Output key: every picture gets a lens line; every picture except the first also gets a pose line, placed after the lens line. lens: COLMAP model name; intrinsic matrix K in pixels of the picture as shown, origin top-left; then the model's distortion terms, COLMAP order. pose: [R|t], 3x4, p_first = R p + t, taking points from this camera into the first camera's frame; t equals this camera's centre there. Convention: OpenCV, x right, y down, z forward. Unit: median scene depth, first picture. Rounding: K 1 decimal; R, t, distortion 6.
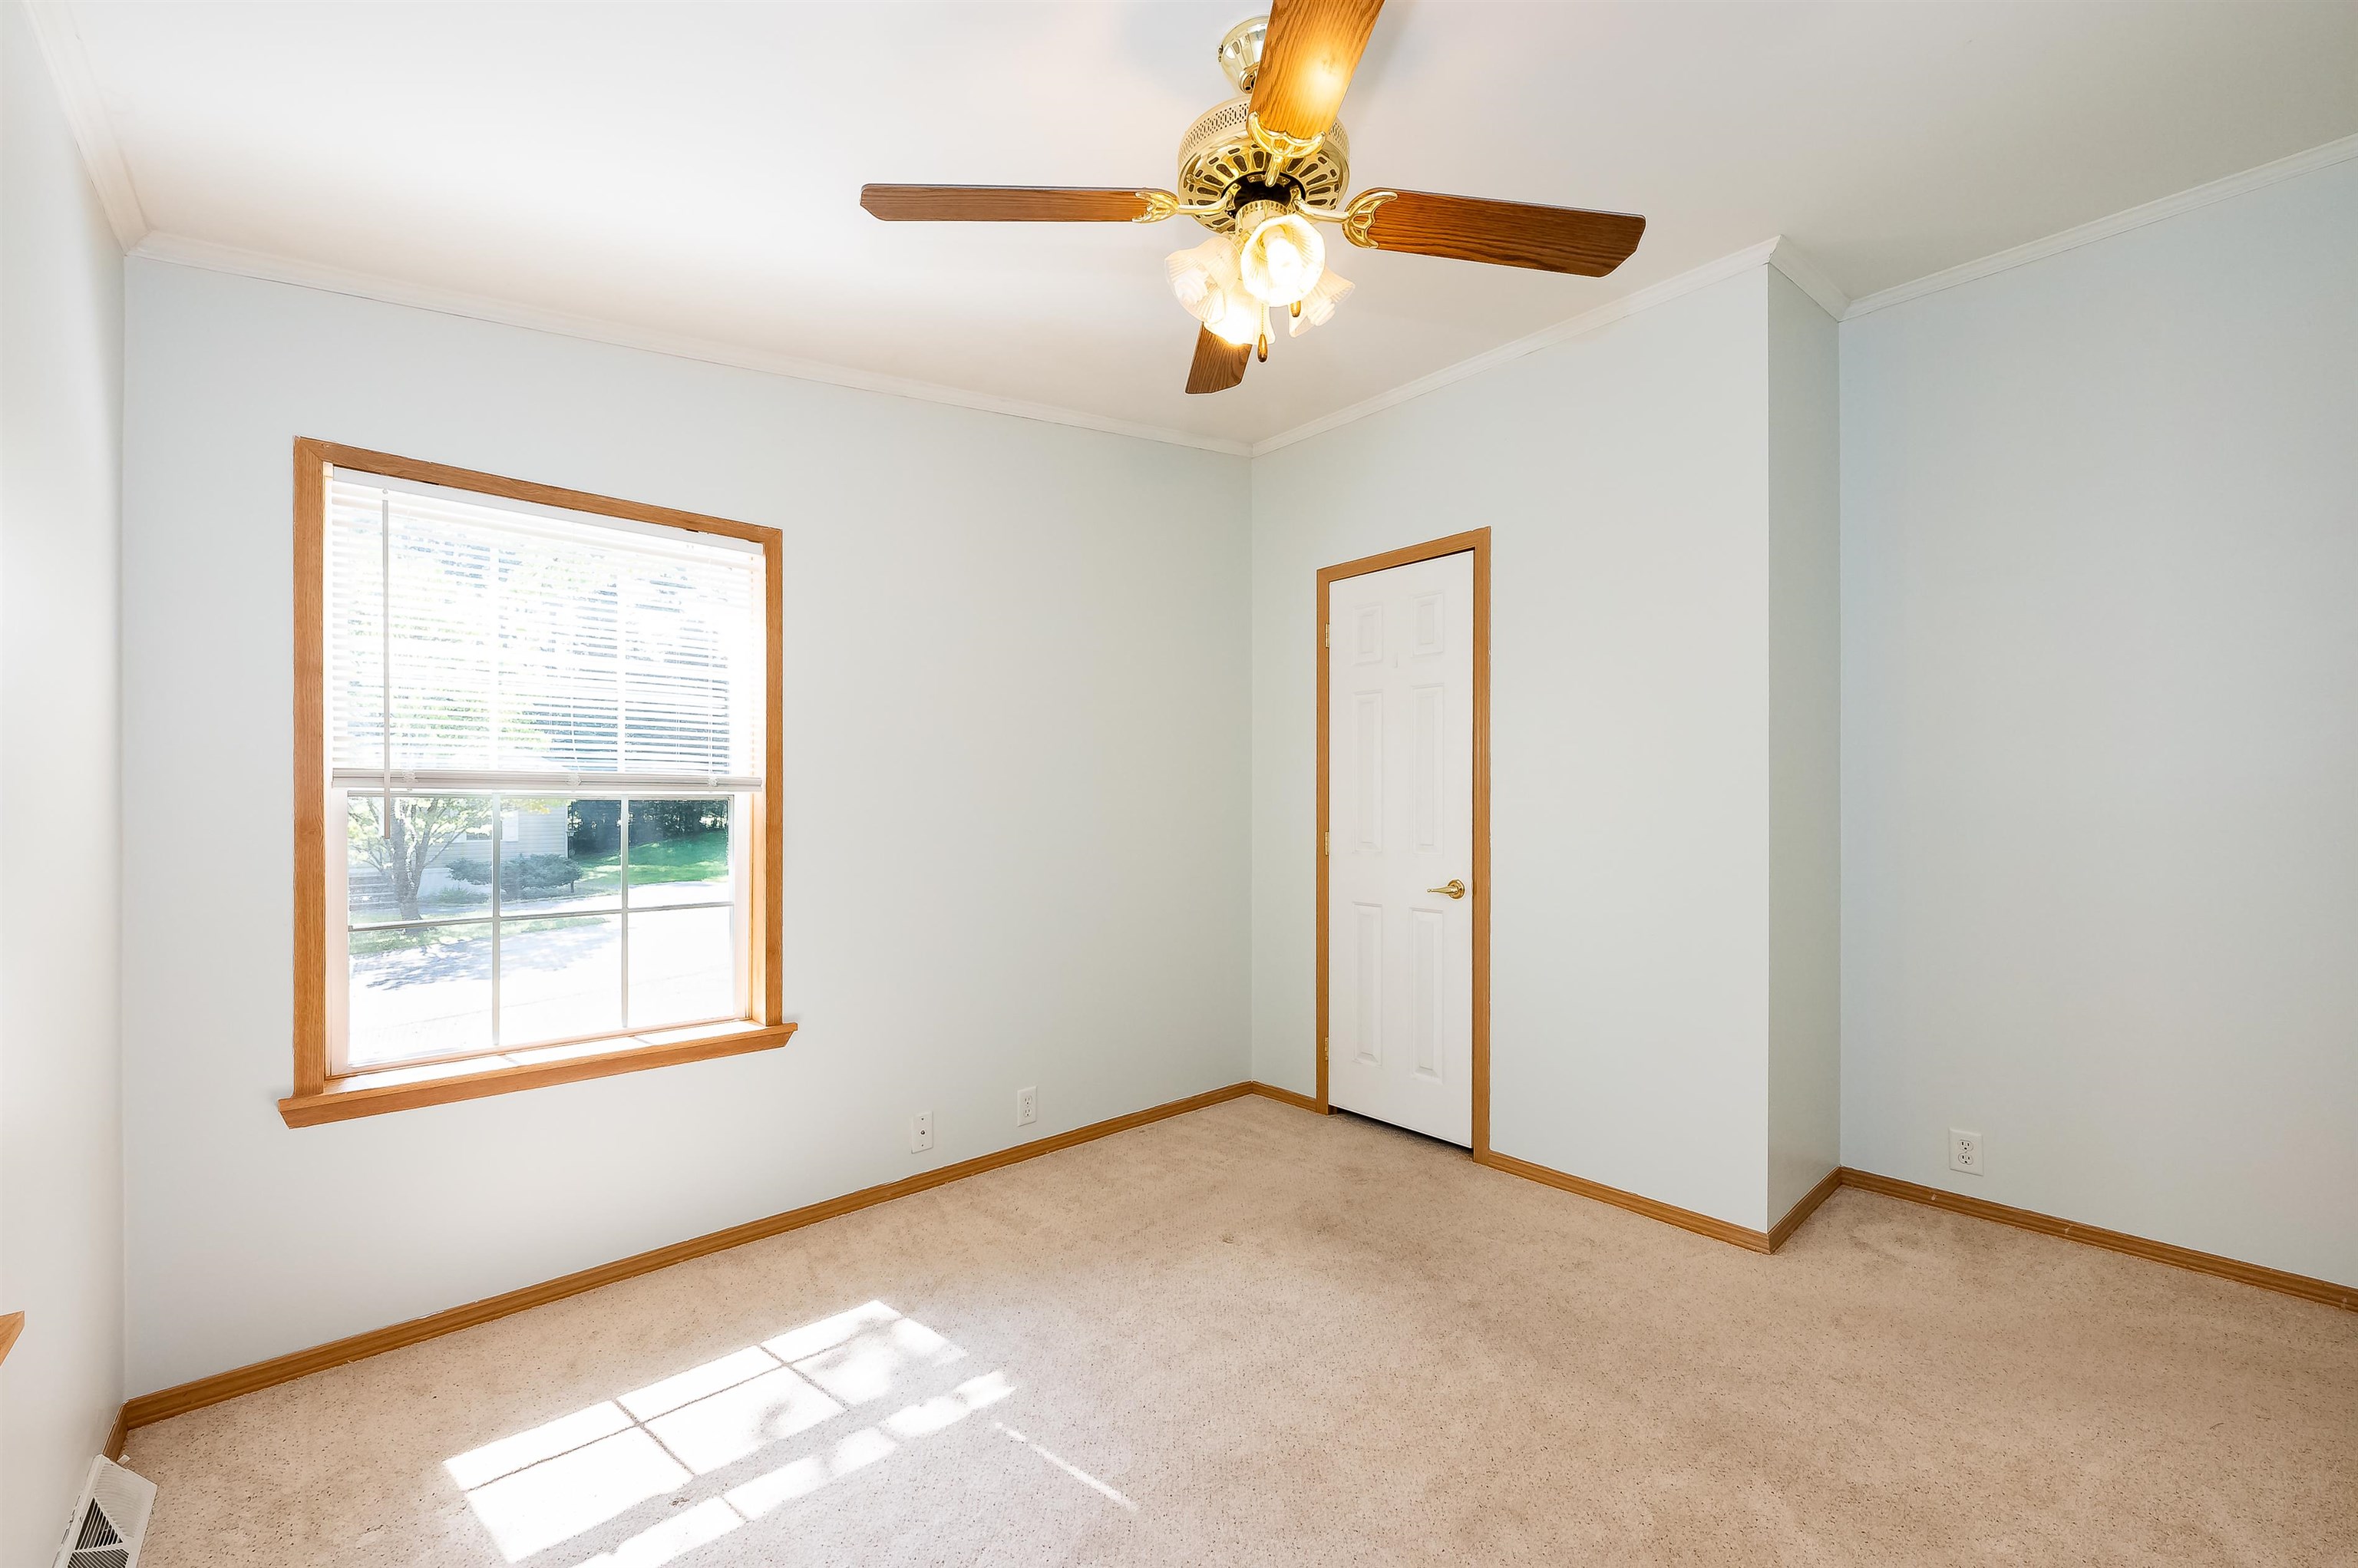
lens RADIAL K [[932.5, 0, 1175.7], [0, 932.5, 819.4], [0, 0, 1]] dist [-0.000931, -0.000134]
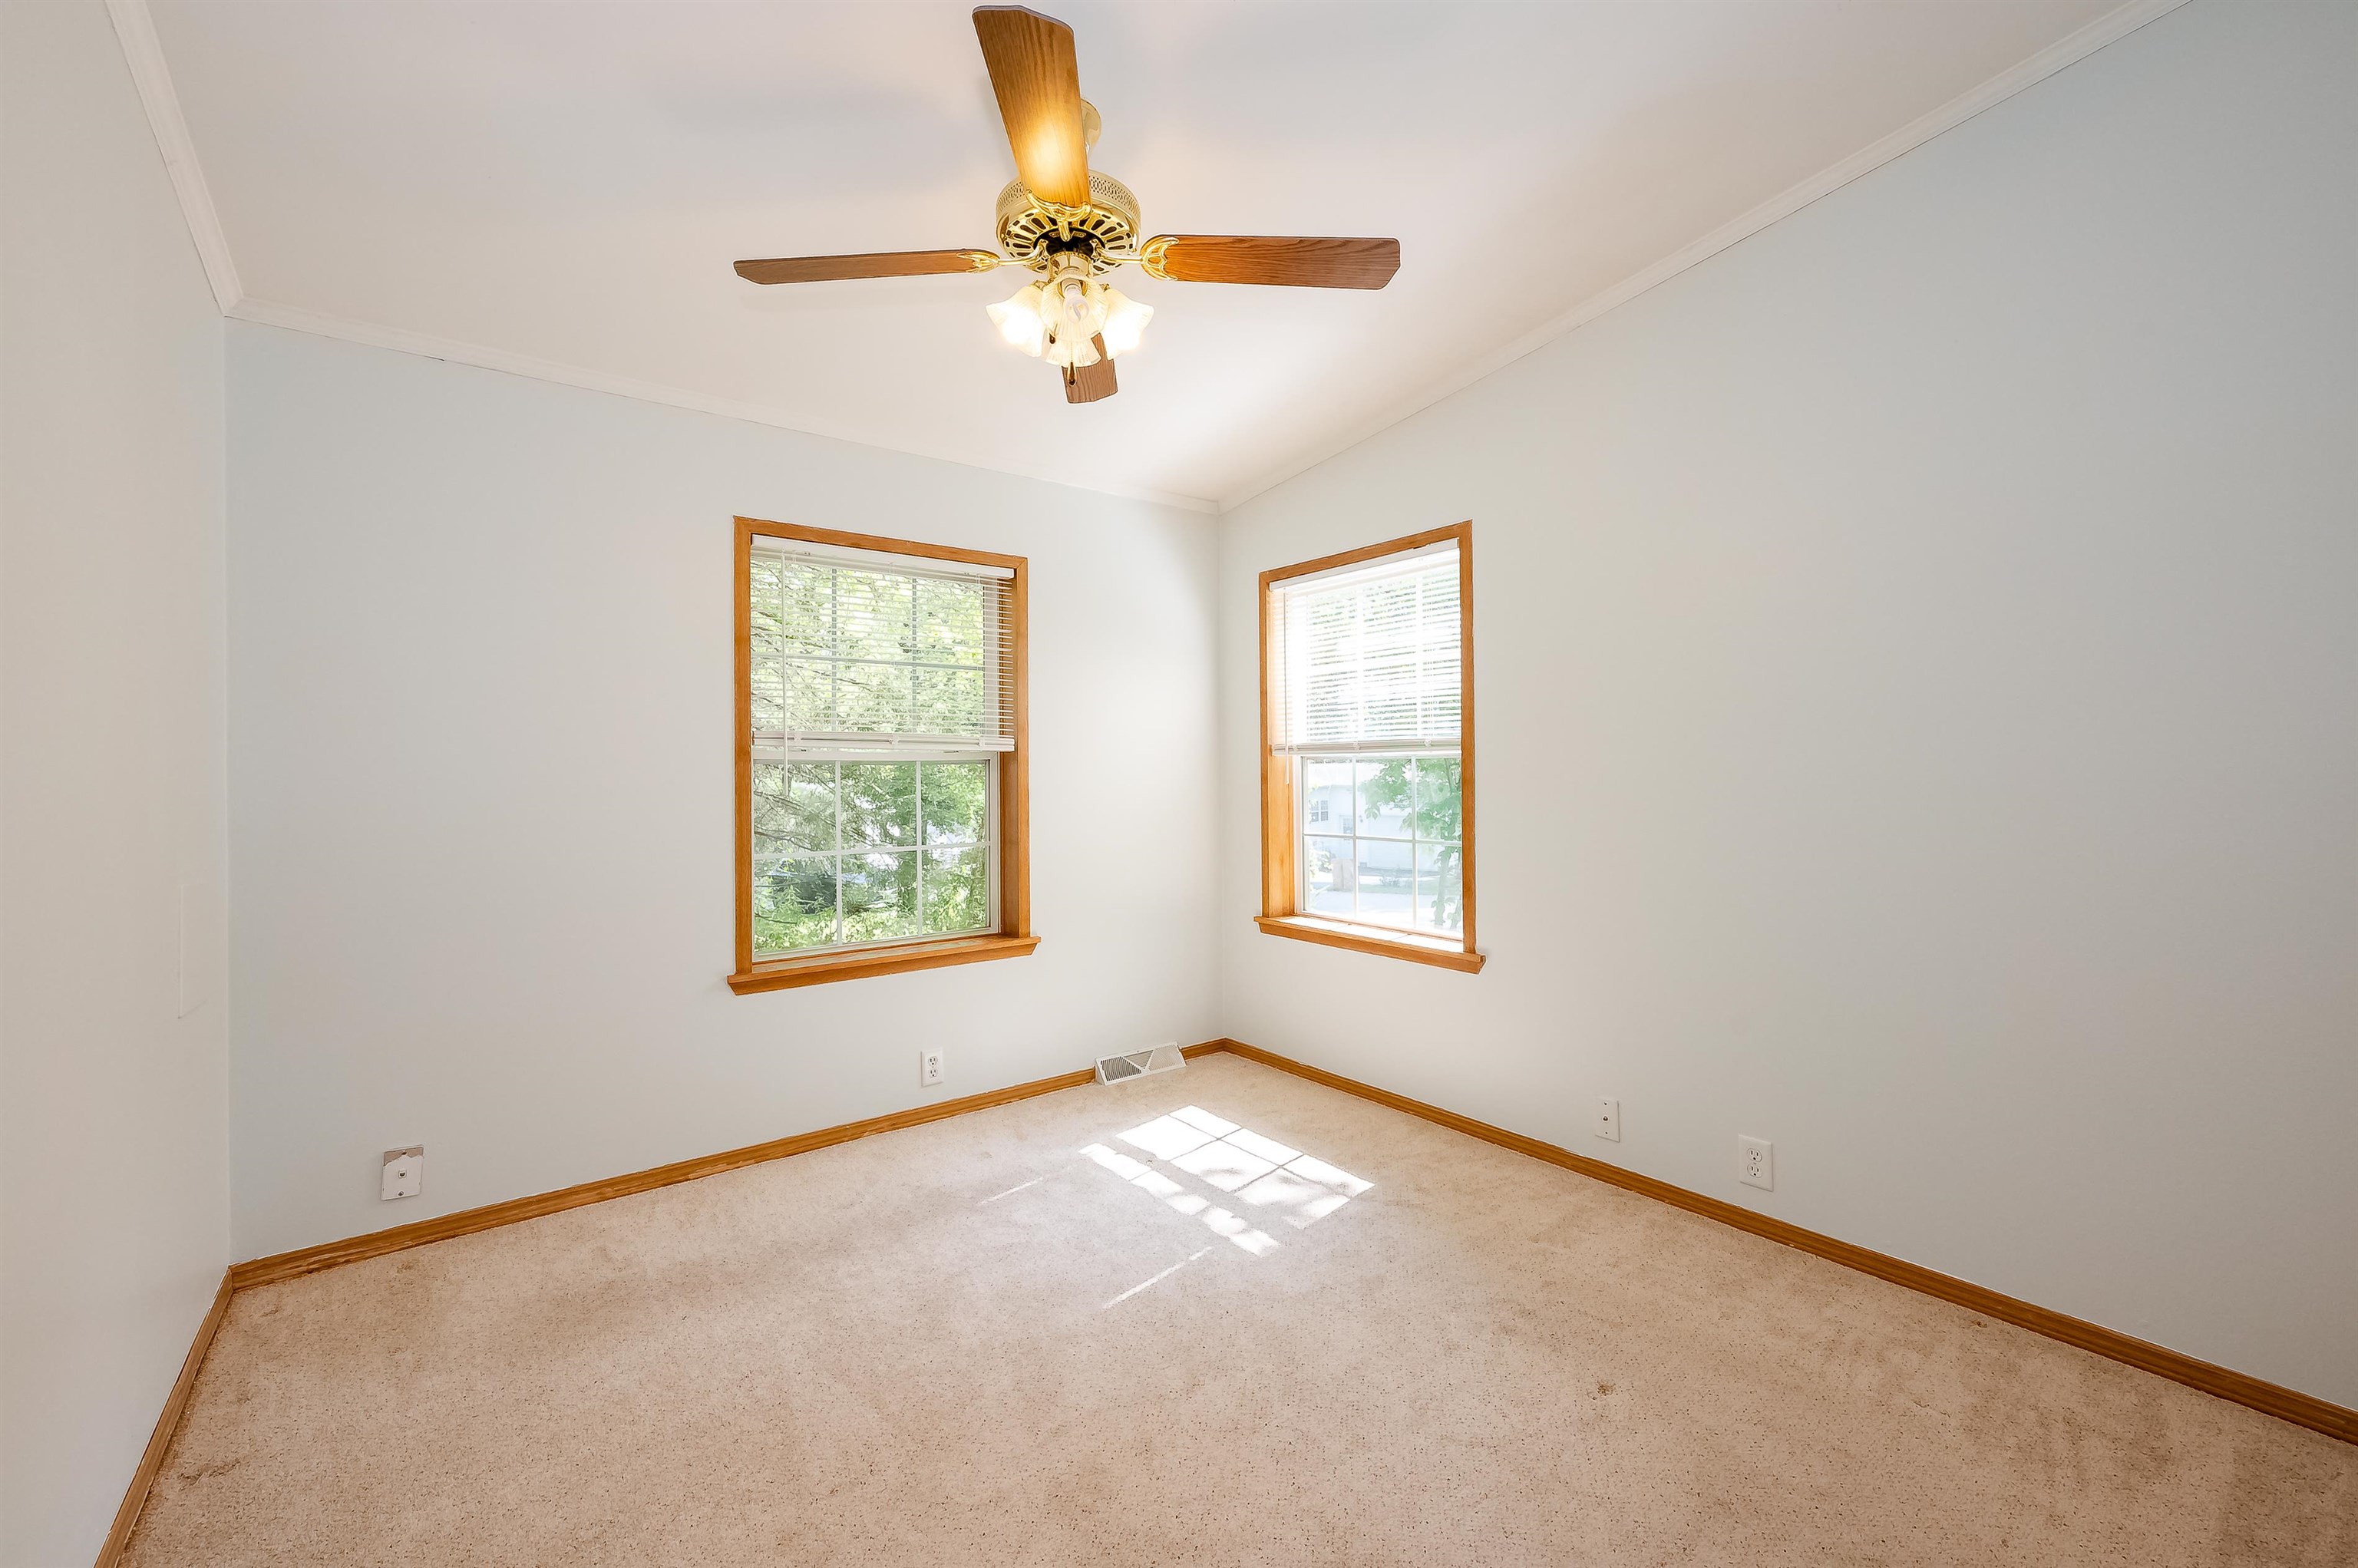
lens RADIAL K [[944.7, 0, 1179.0], [0, 944.7, 784.0], [0, 0, 1]] dist [-0.000579, -0.000225]
pose [[-0.074732, 0.010176, -0.997152, 0.804872], [-0.007077, 0.999917, 0.010735, 0.002979], [0.997179, 0.007859, -0.074654, 0.775362]]
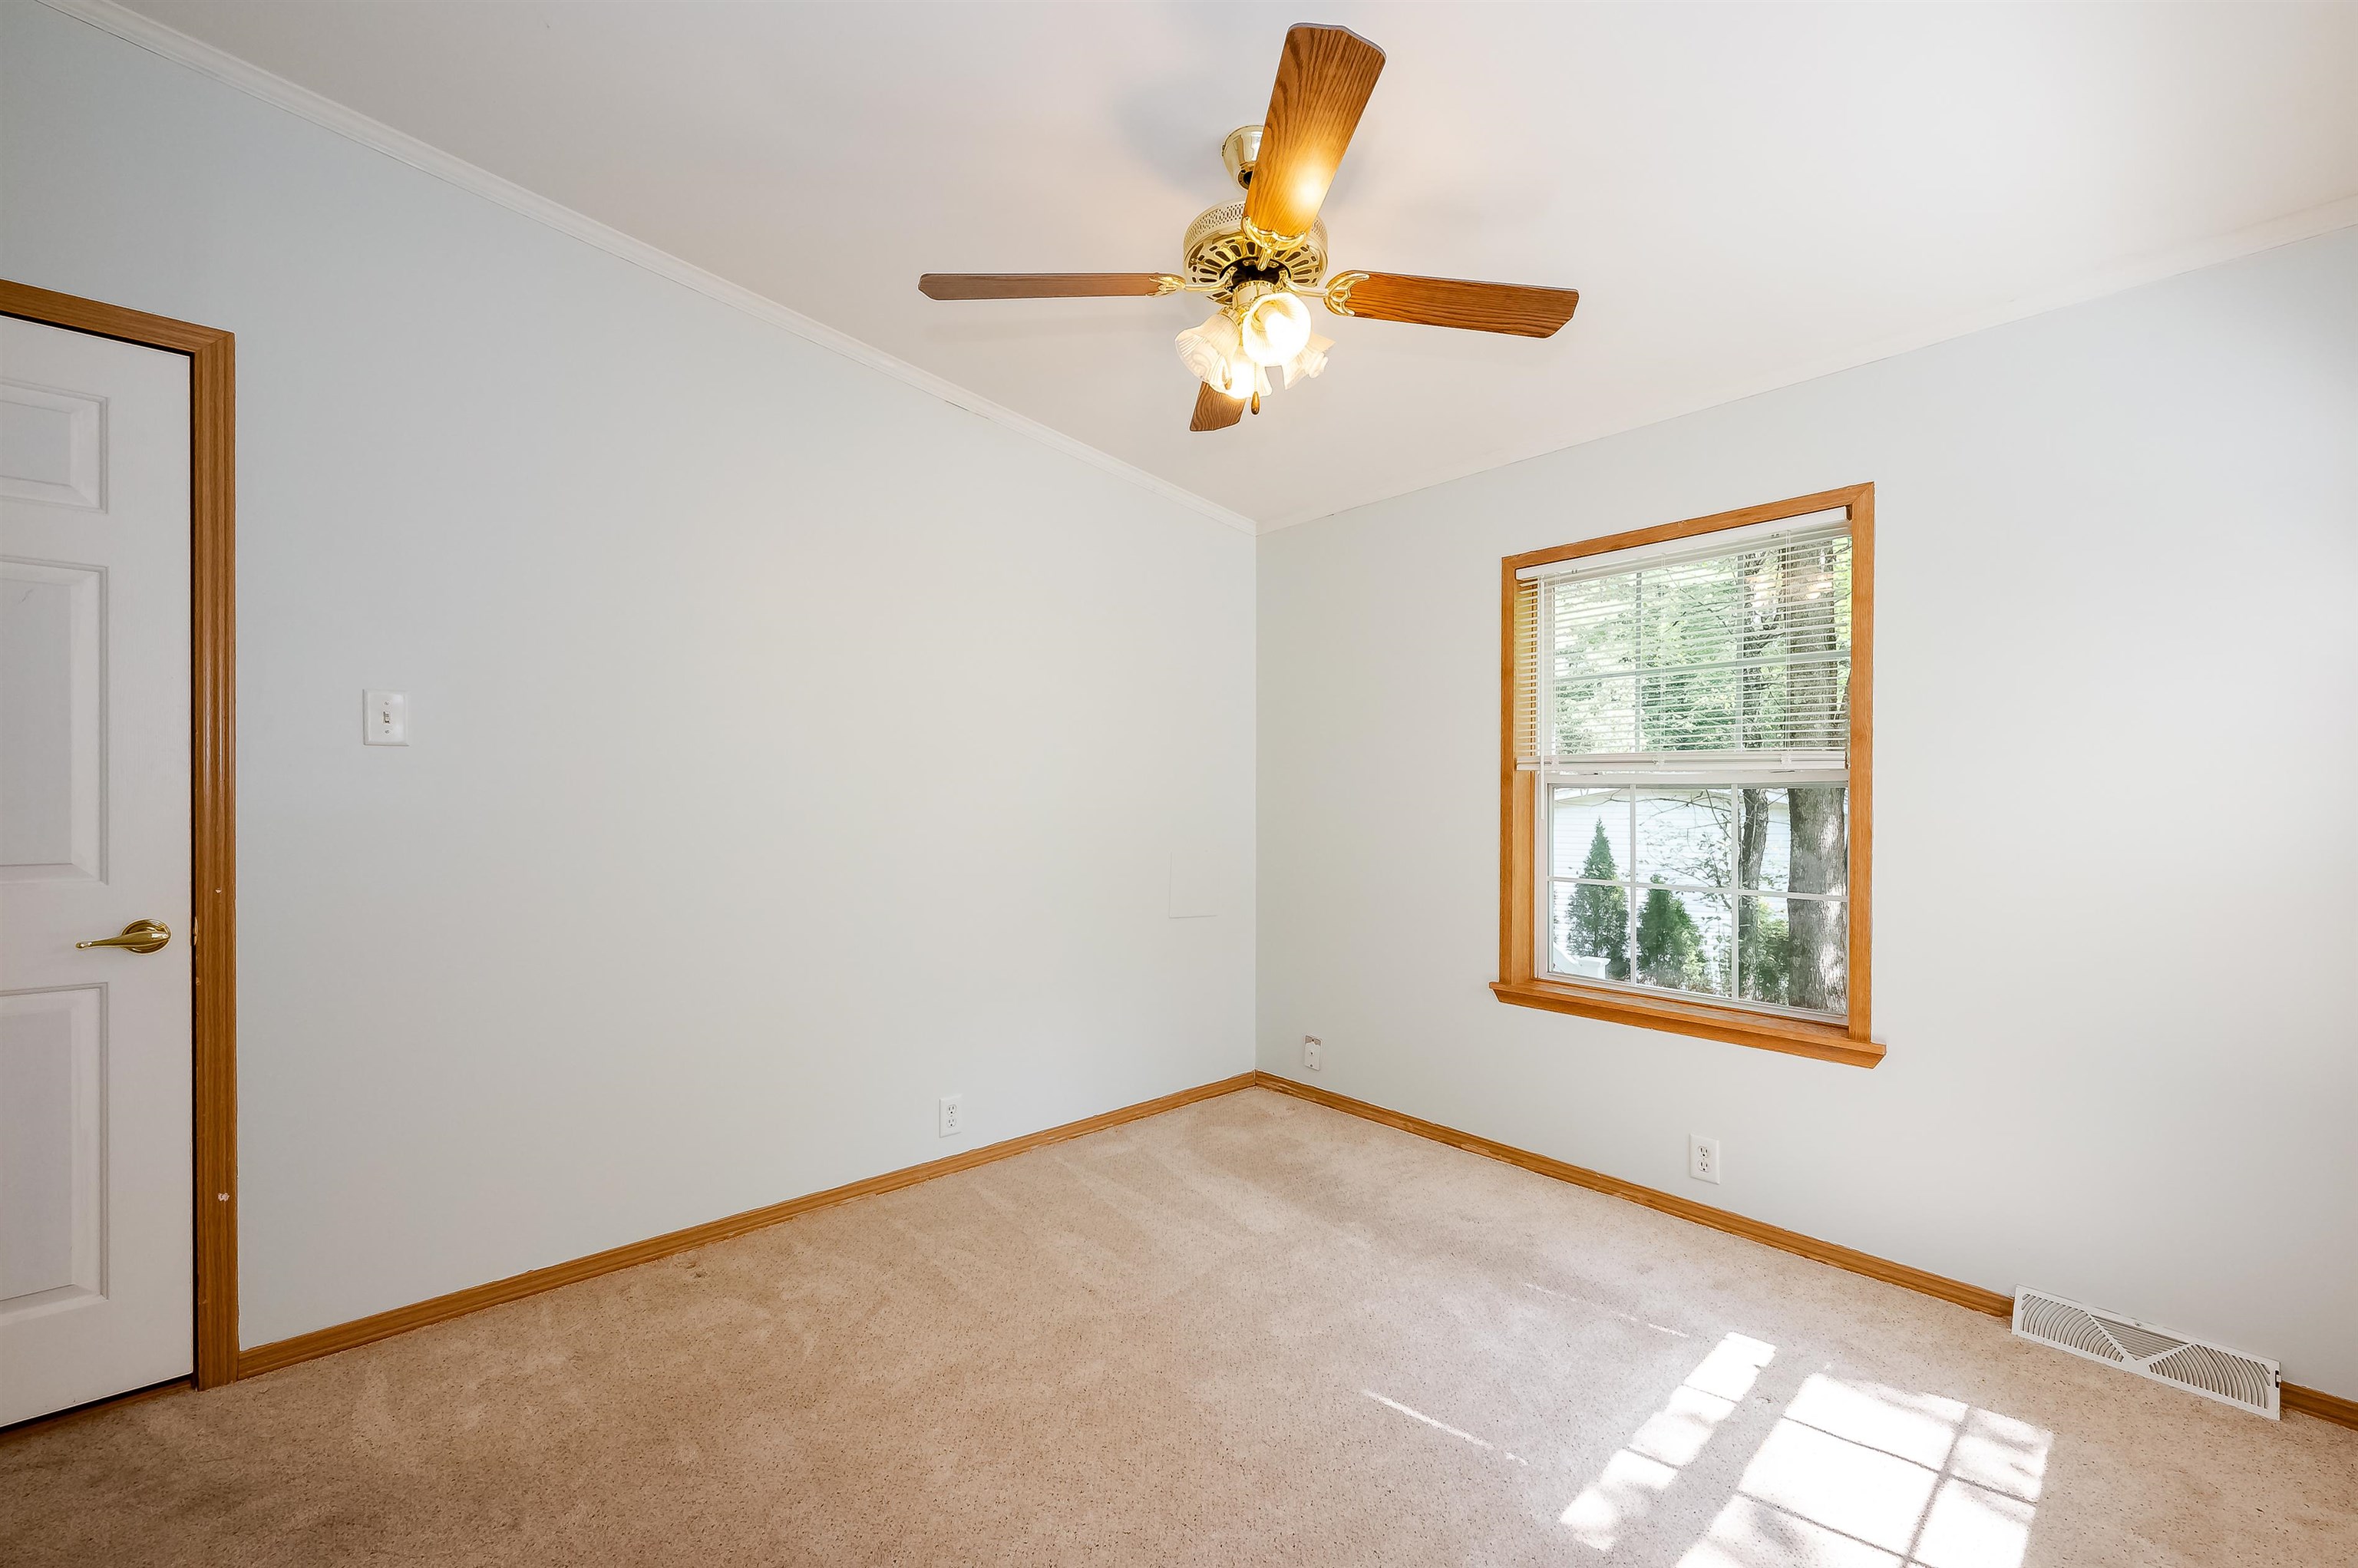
lens RADIAL K [[947.2, 0, 1176.2], [0, 947.2, 818.8], [0, 0, 1]] dist [-0.001477, -0.000167]
pose [[-0.999967, -0.007477, -0.003041, 0.128721], [-0.007595, 0.999135, 0.040891, -0.012838], [0.002733, 0.040912, -0.999159, 1.396696]]
